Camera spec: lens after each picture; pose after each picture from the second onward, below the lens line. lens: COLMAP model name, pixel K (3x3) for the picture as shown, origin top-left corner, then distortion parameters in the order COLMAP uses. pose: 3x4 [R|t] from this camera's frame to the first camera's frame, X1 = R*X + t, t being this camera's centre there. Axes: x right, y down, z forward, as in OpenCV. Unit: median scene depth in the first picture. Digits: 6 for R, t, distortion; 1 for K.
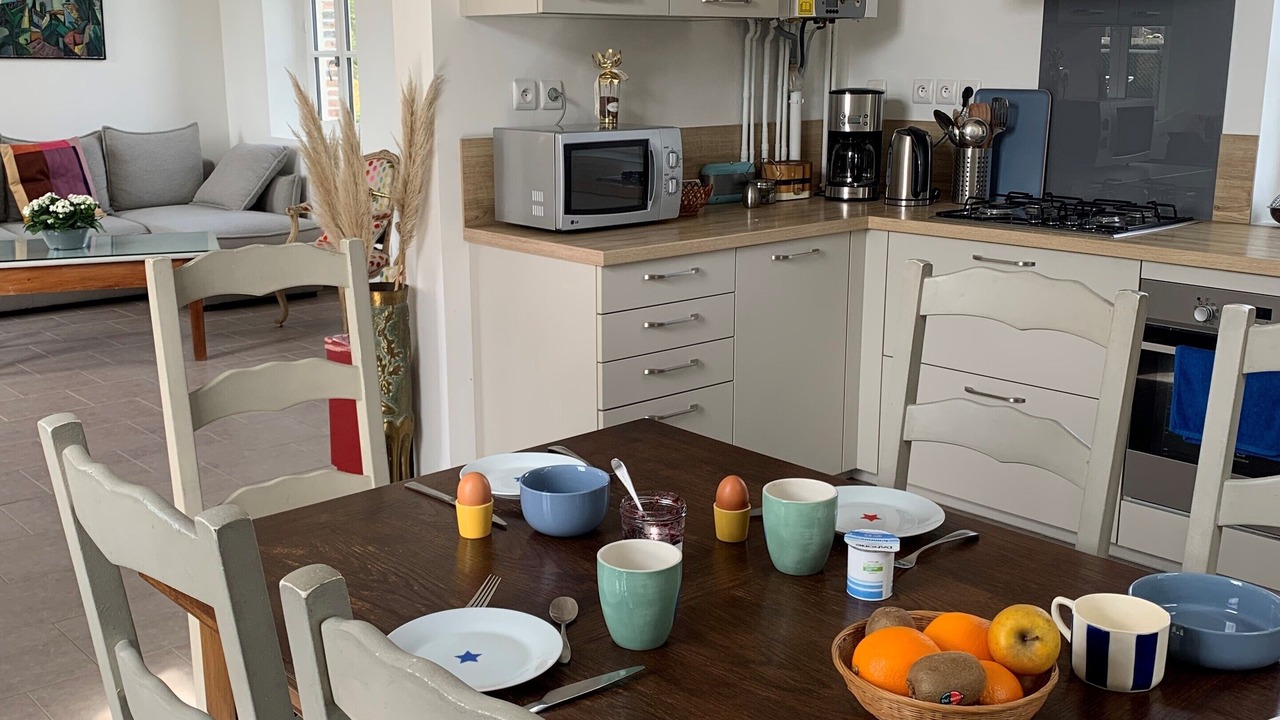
lens RADIAL K [[1302.2, 0, 613.7], [0, 1302.2, 384.0], [0, 0, 1]] dist [0.004157, 0.000000]
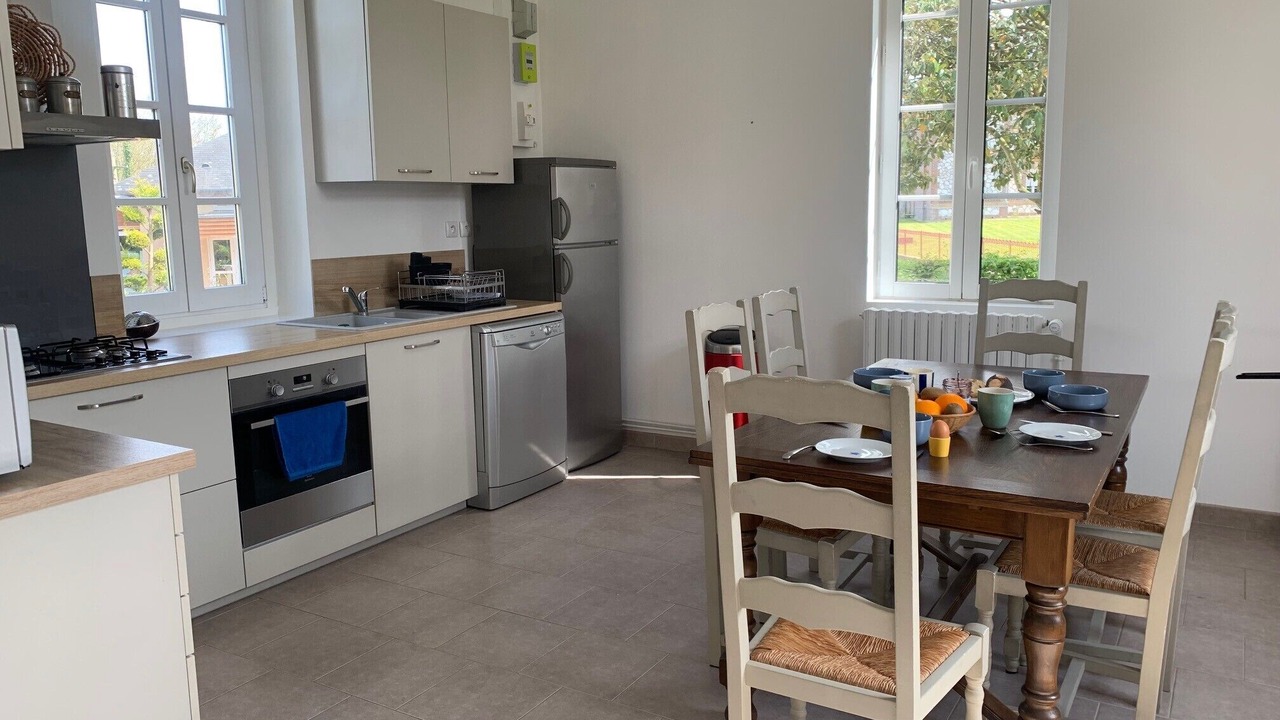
lens RADIAL K [[975.5, 0, 639.9], [0, 975.5, 357.6], [0, 0, 1]] dist [0.023370, -0.021724]
pose [[-0.305399, -0.140061, 0.941868, -0.574563], [0.250279, 0.942539, 0.221313, -0.194302], [-0.918745, 0.303319, -0.252796, 0.777996]]
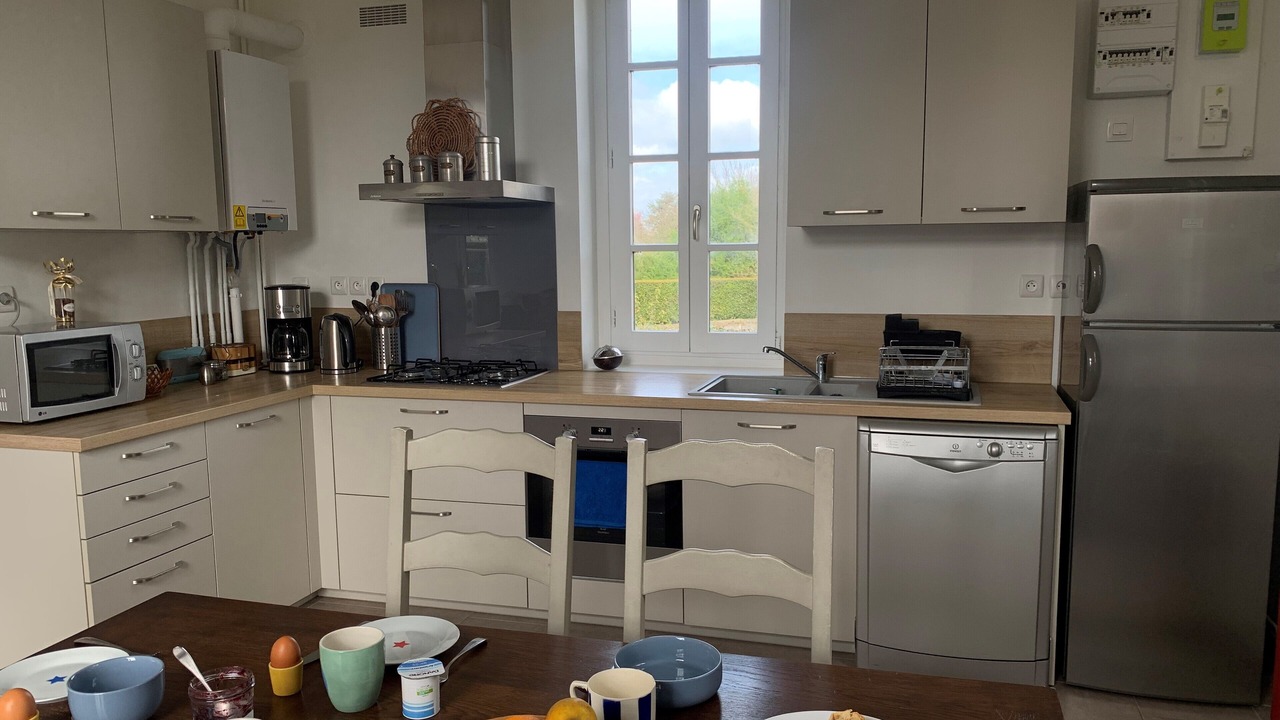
lens RADIAL K [[975.5, 0, 649.9], [0, 975.5, 367.9], [0, 0, 1]] dist [0.023370, -0.021724]
pose [[0.841215, -0.070377, 0.536101, -0.038117], [0.137383, 0.986775, -0.086033, -0.020204], [-0.522956, 0.146024, 0.839758, 0.033492]]
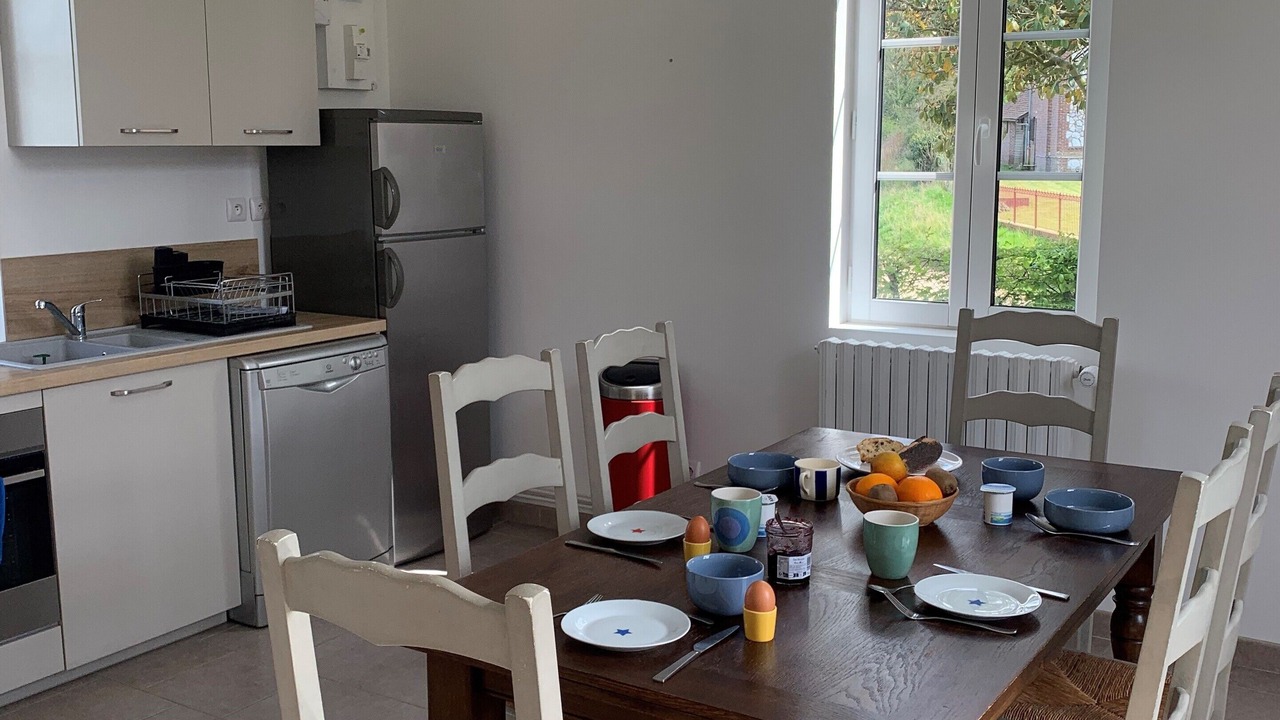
lens RADIAL K [[1302.2, 0, 636.0], [0, 1302.2, 362.6], [0, 0, 1]] dist [0.004157, 0.000000]
pose [[-0.270909, -0.156213, 0.949845, -0.506946], [0.241717, 0.944089, 0.224208, -0.177307], [-0.931762, 0.290333, -0.218003, 0.583645]]
